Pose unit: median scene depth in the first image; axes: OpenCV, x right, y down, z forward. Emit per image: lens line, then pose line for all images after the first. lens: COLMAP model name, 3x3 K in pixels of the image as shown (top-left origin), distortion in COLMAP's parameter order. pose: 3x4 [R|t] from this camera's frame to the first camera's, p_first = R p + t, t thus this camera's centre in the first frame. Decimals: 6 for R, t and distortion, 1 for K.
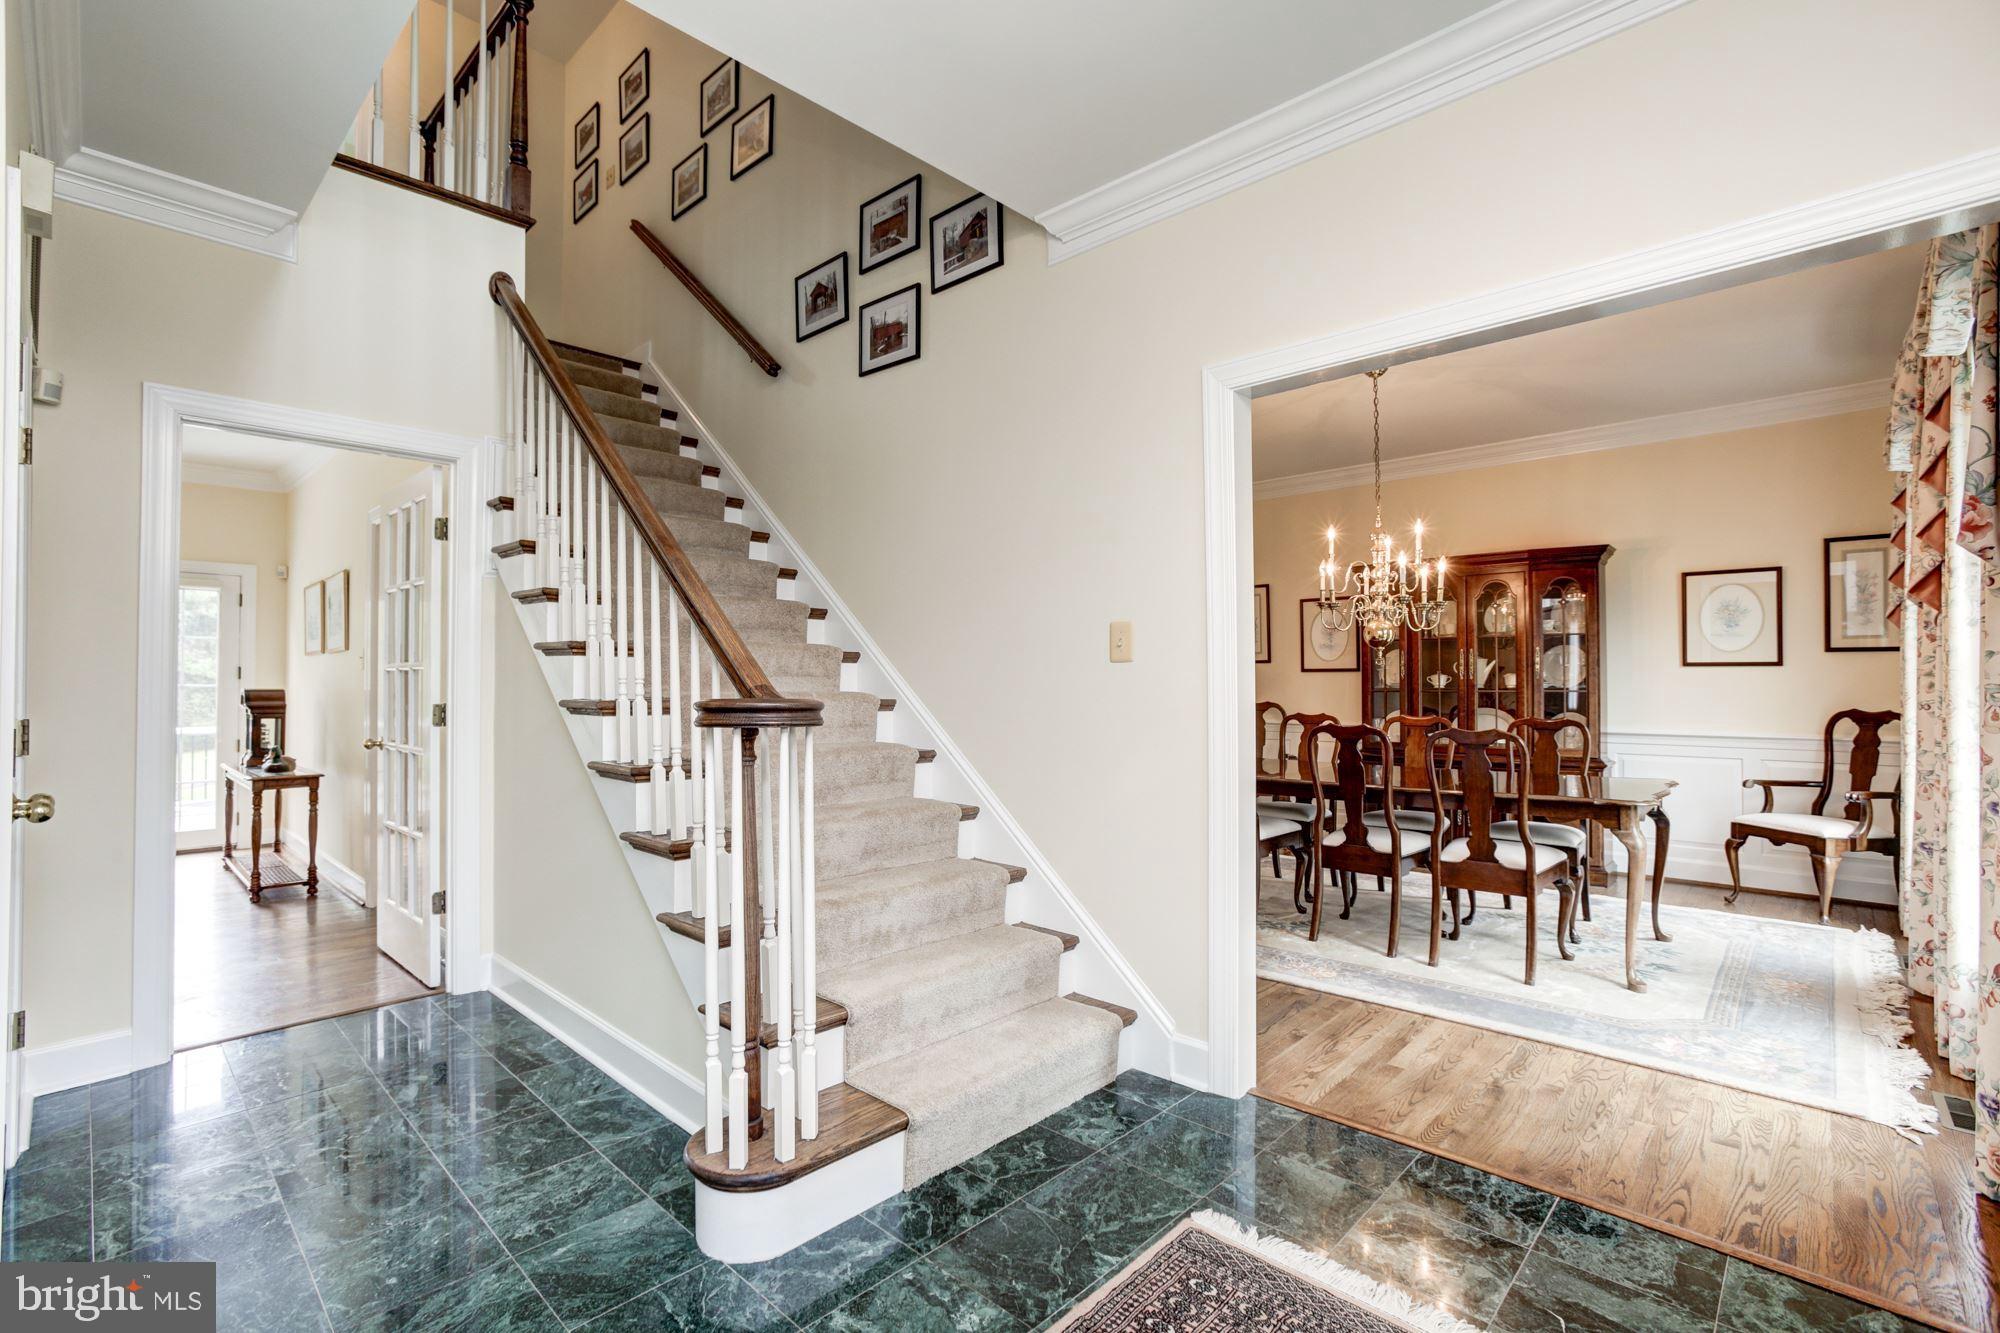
lens RADIAL K [[888.7, 0, 1003.2], [0, 888.7, 669.3], [0, 0, 1]] dist [0.004987, 0.001108]
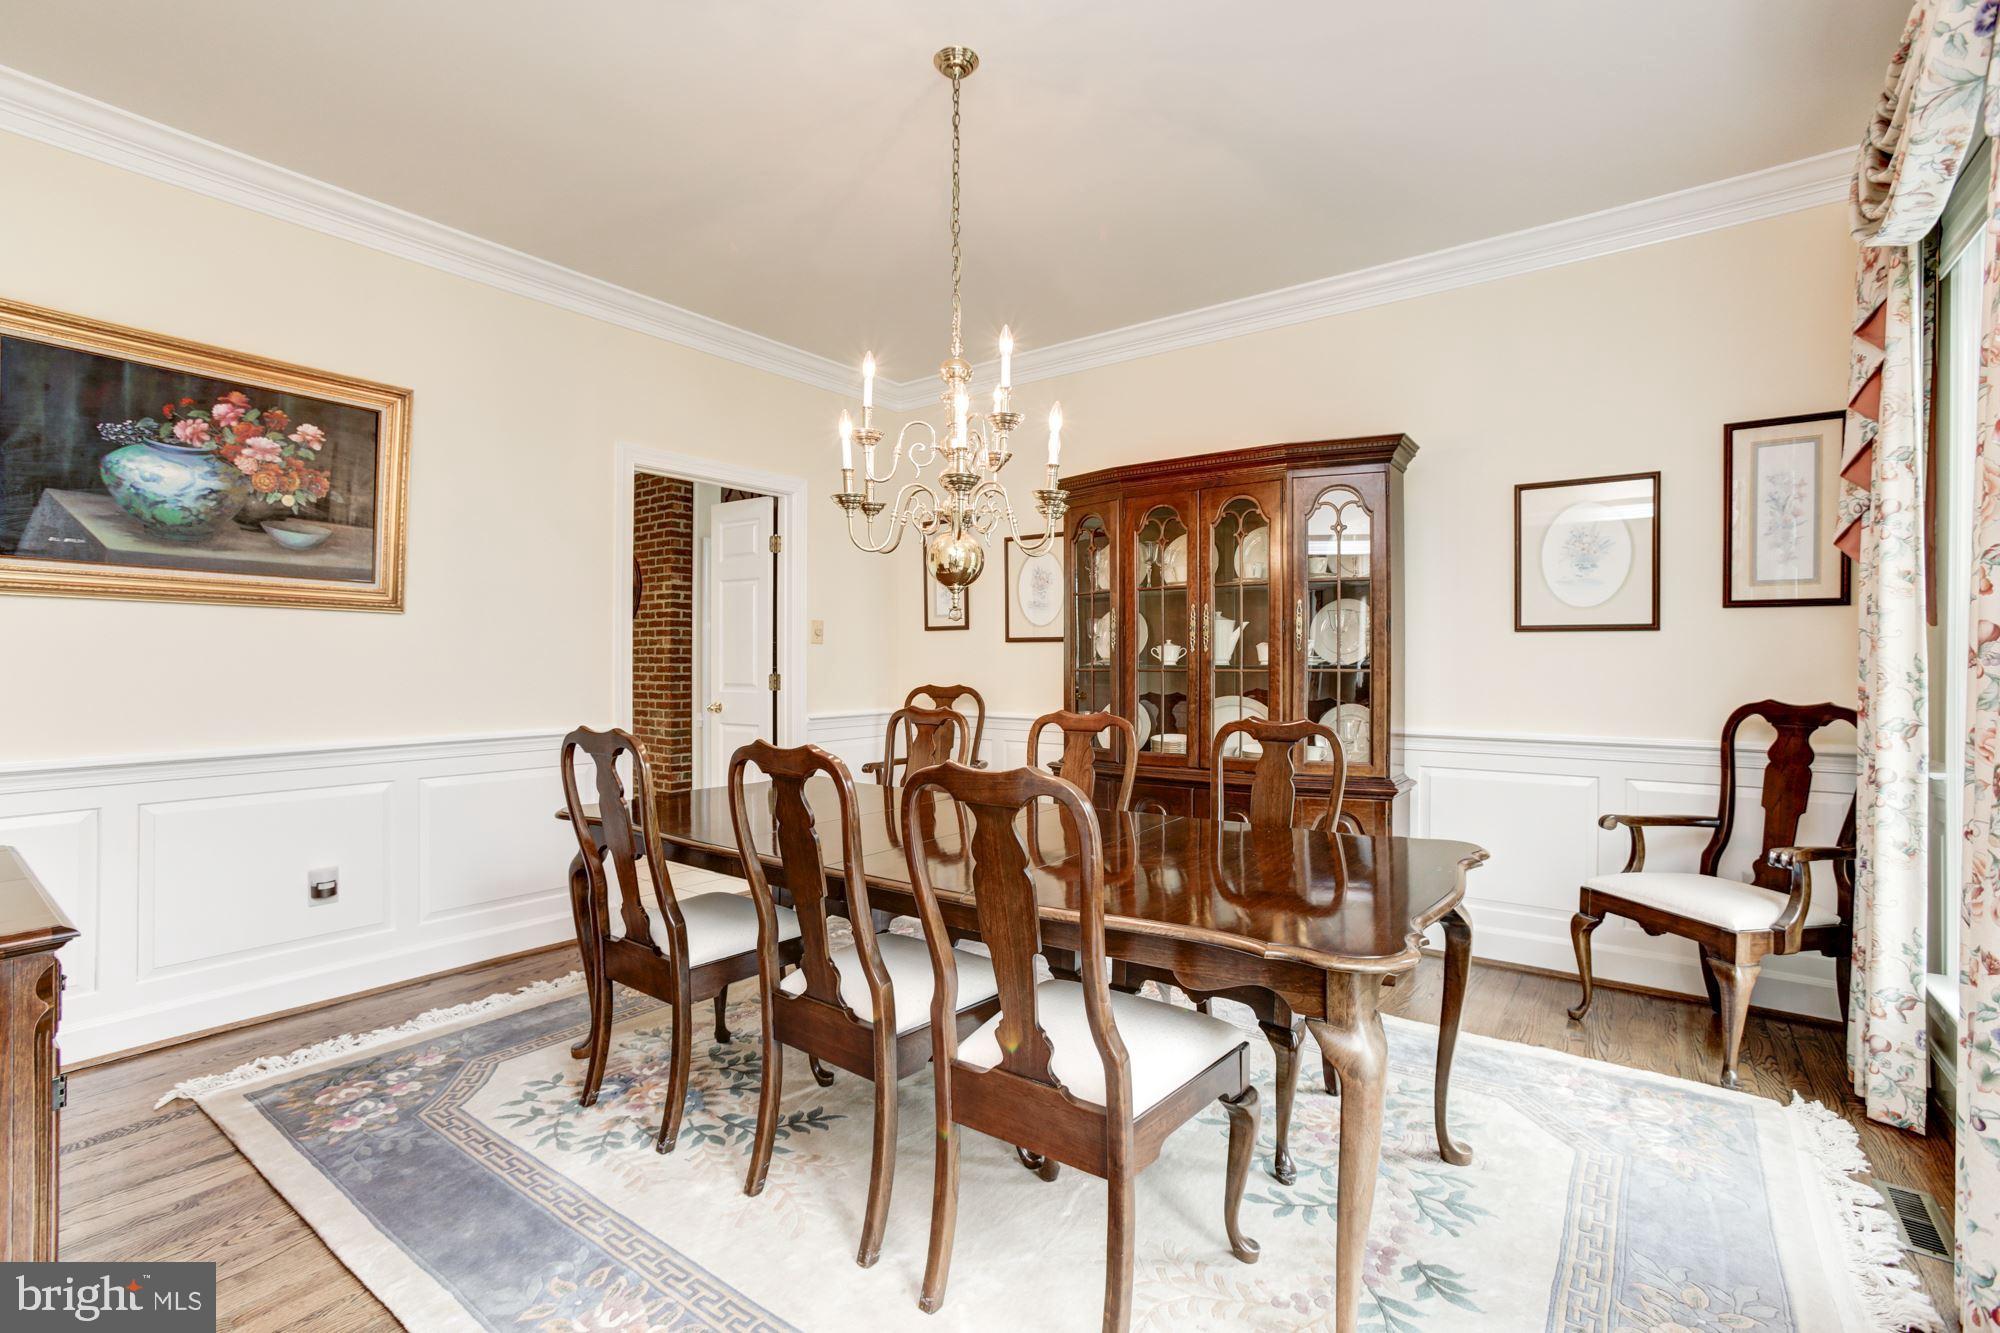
lens RADIAL K [[888.7, 0, 1011.3], [0, 888.7, 669.0], [0, 0, 1]] dist [0.004987, 0.001108]
pose [[0.992873, 0.001882, 0.119163, 0.364671], [-0.004147, 0.999815, 0.018760, 0.013994], [-0.119105, -0.019120, 0.992697, 0.454259]]
